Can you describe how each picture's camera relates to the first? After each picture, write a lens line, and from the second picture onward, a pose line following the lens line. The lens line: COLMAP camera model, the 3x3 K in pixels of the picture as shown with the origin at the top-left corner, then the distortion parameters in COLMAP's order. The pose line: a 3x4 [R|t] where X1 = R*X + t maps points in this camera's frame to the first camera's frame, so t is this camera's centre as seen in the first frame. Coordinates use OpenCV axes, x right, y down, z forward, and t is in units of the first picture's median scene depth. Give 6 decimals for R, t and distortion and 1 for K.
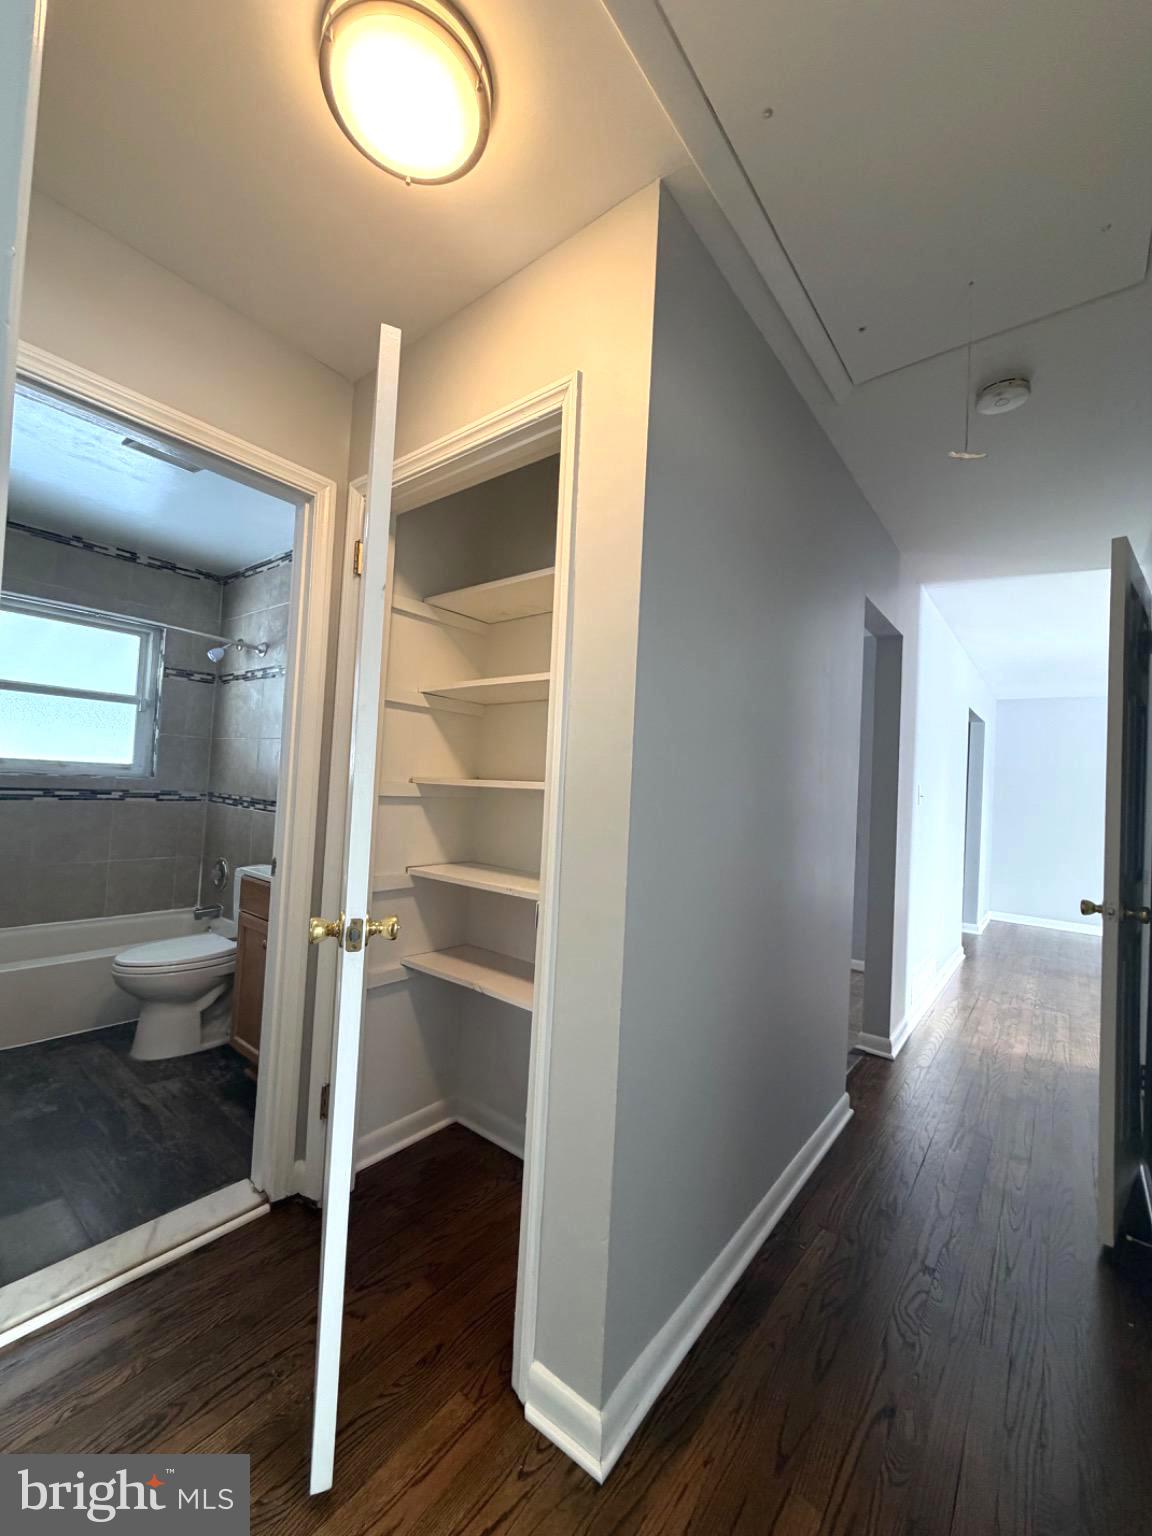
lens RADIAL K [[610.9, 0, 573.9], [0, 610.9, 765.1], [0, 0, 1]] dist [-0.000979, 0.000067]
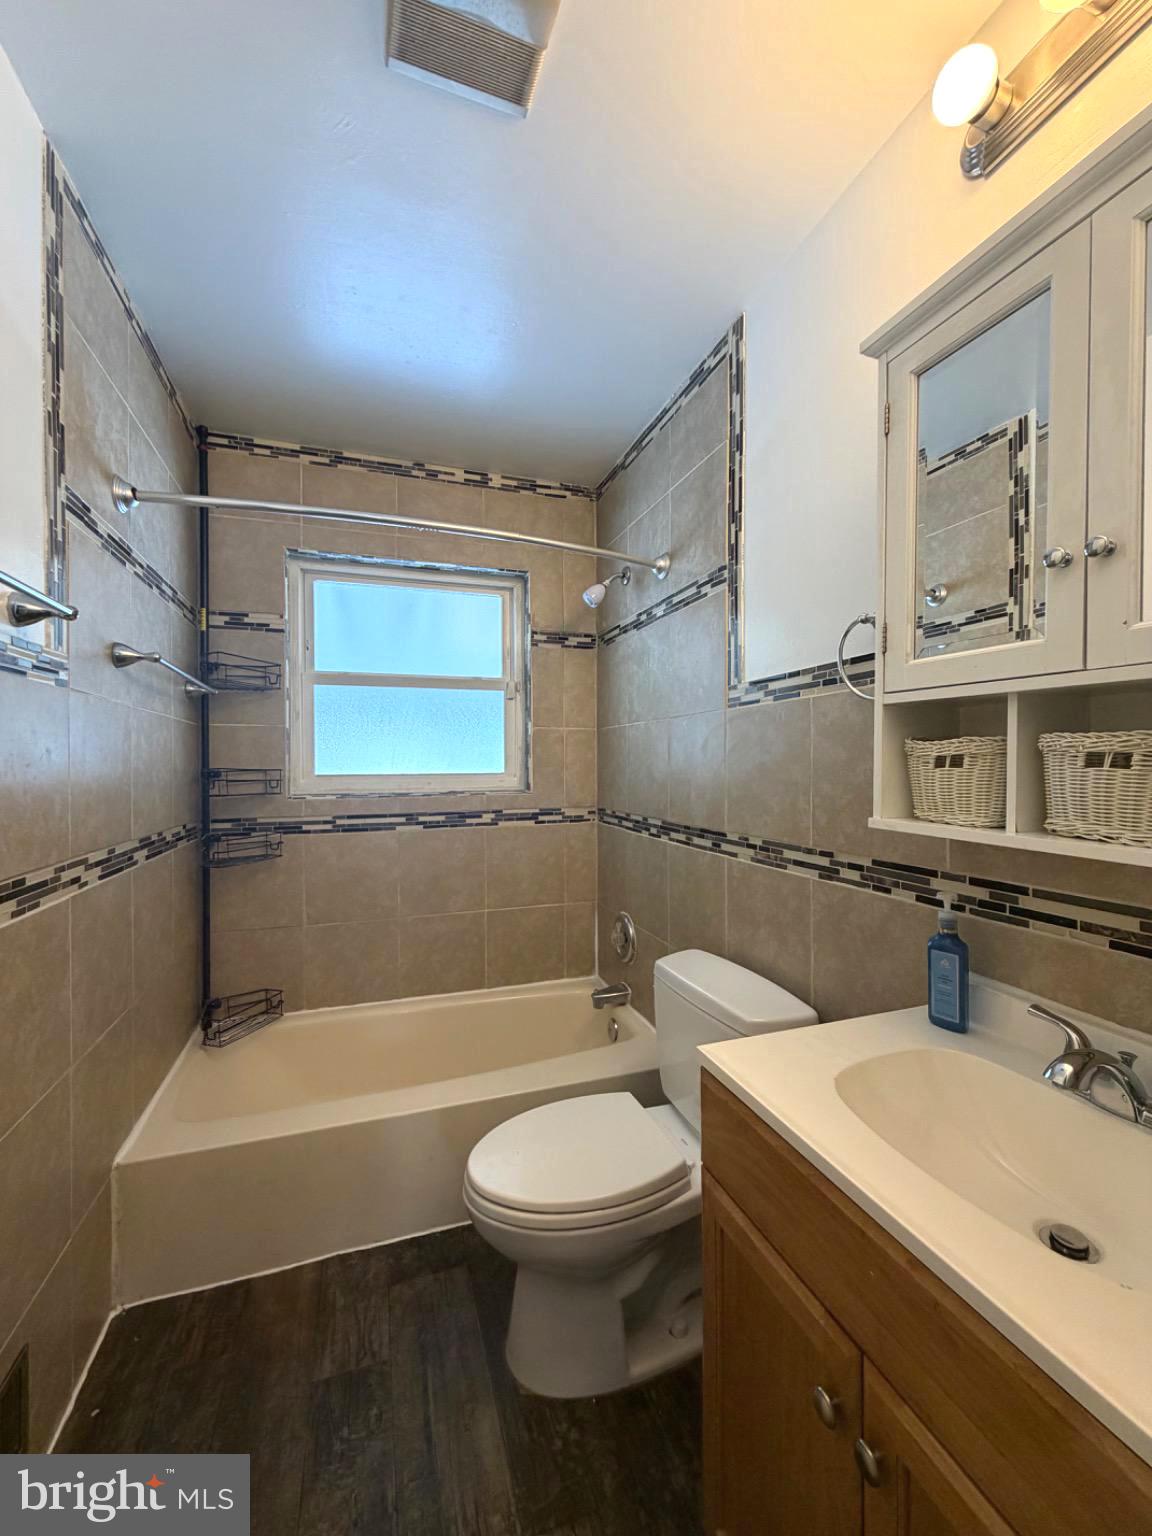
lens RADIAL K [[610.9, 0, 577.5], [0, 610.9, 768.9], [0, 0, 1]] dist [-0.000979, 0.000067]
pose [[0.843732, -0.054338, -0.534007, -0.270876], [0.067746, 0.997687, 0.005518, -0.004990], [0.532473, -0.040833, 0.845462, 0.444768]]
